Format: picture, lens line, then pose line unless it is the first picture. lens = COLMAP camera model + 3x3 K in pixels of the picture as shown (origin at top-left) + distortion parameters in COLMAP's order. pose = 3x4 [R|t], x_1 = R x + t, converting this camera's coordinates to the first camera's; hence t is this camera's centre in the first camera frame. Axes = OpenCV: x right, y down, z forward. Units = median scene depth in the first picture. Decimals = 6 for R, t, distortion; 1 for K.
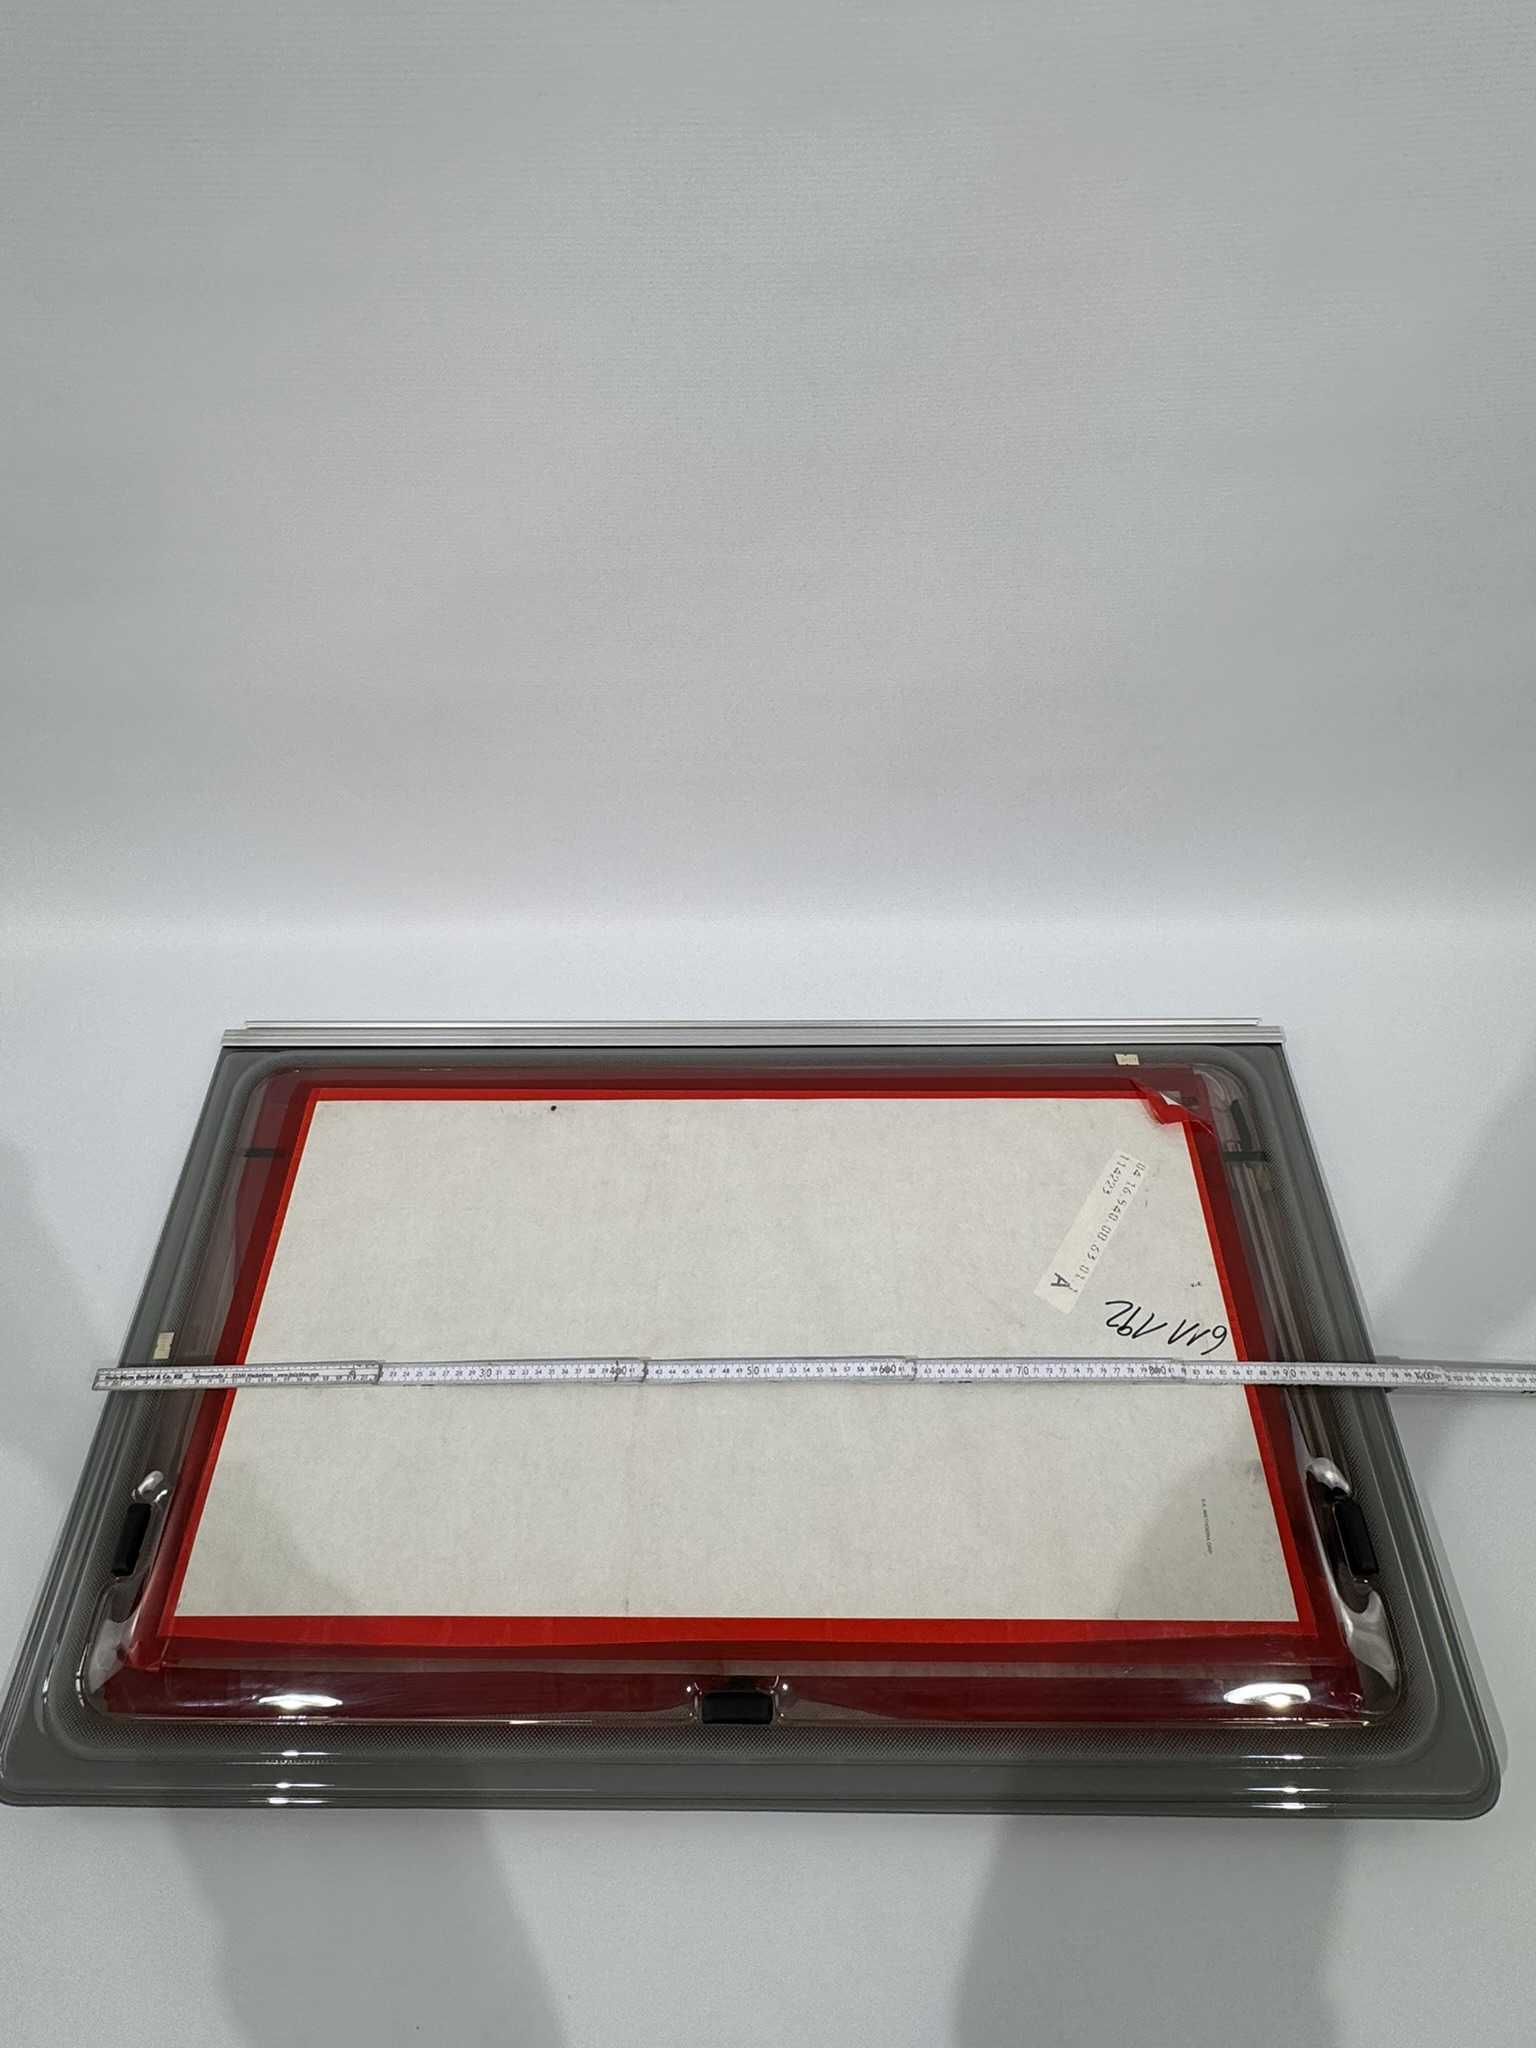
lens RADIAL K [[1131.5, 0, 768.0], [0, 1131.5, 1024.0], [0, 0, 1]] dist [-0.007280, -0.001401]
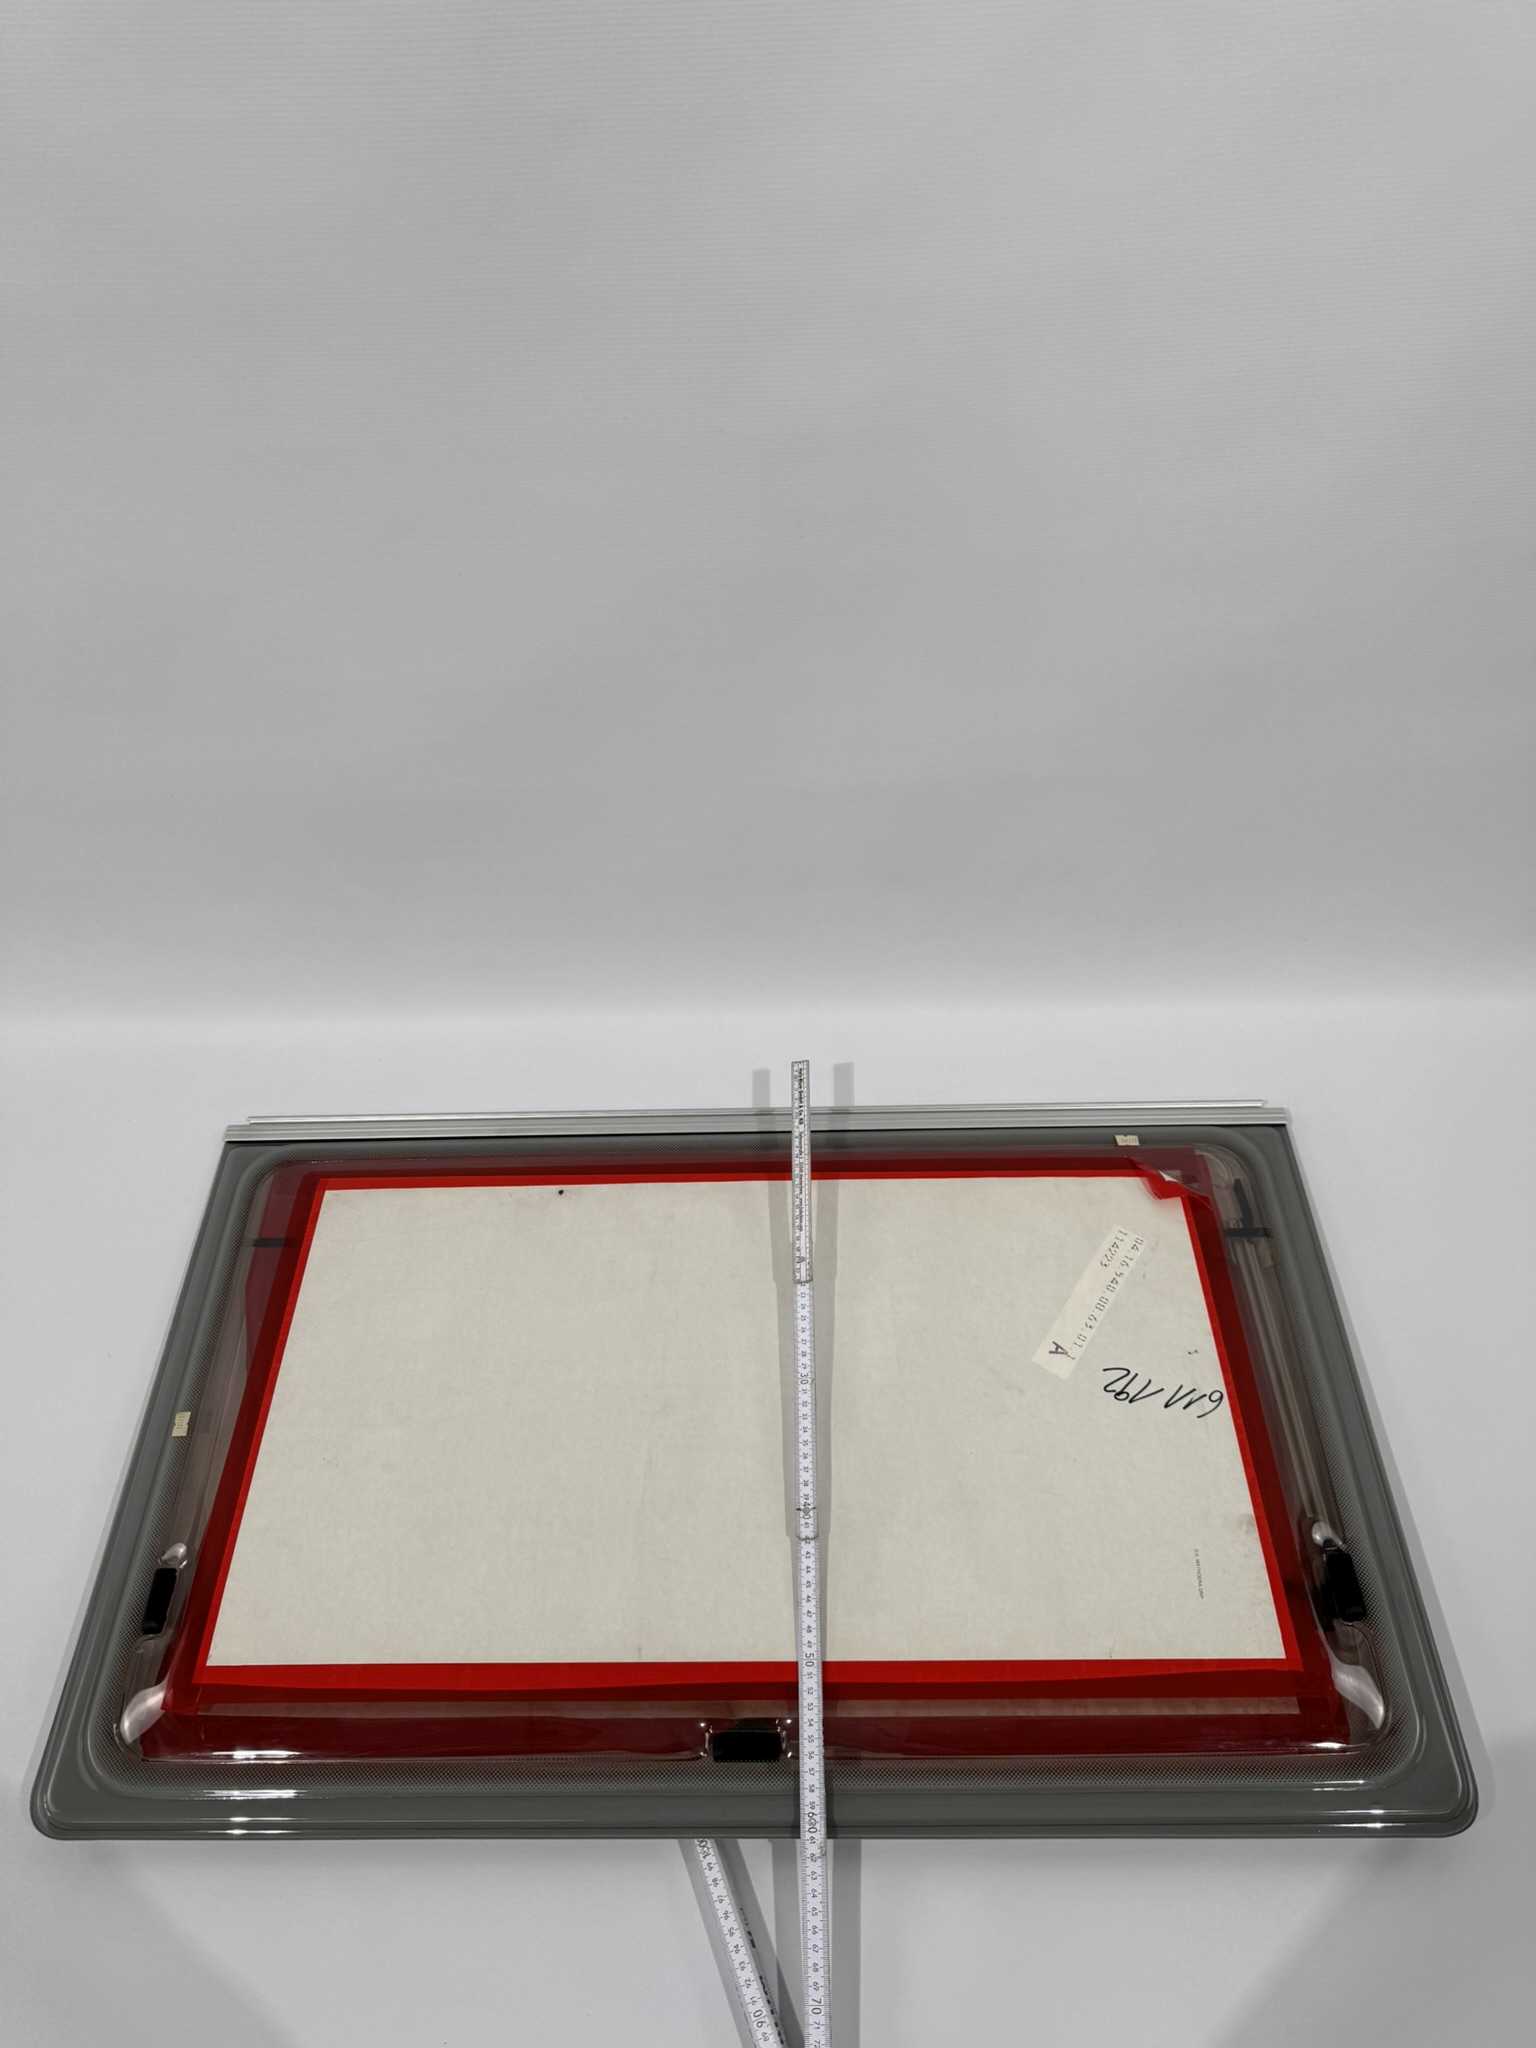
lens RADIAL K [[1429.3, 0, 759.1], [0, 1429.3, 1027.8], [0, 0, 1]] dist [0.154626, -0.370371]
pose [[0.999832, -0.013172, -0.012755, 0.007998], [0.011709, 0.994006, -0.108694, 0.072509], [0.014110, 0.108527, 0.993993, -0.313948]]
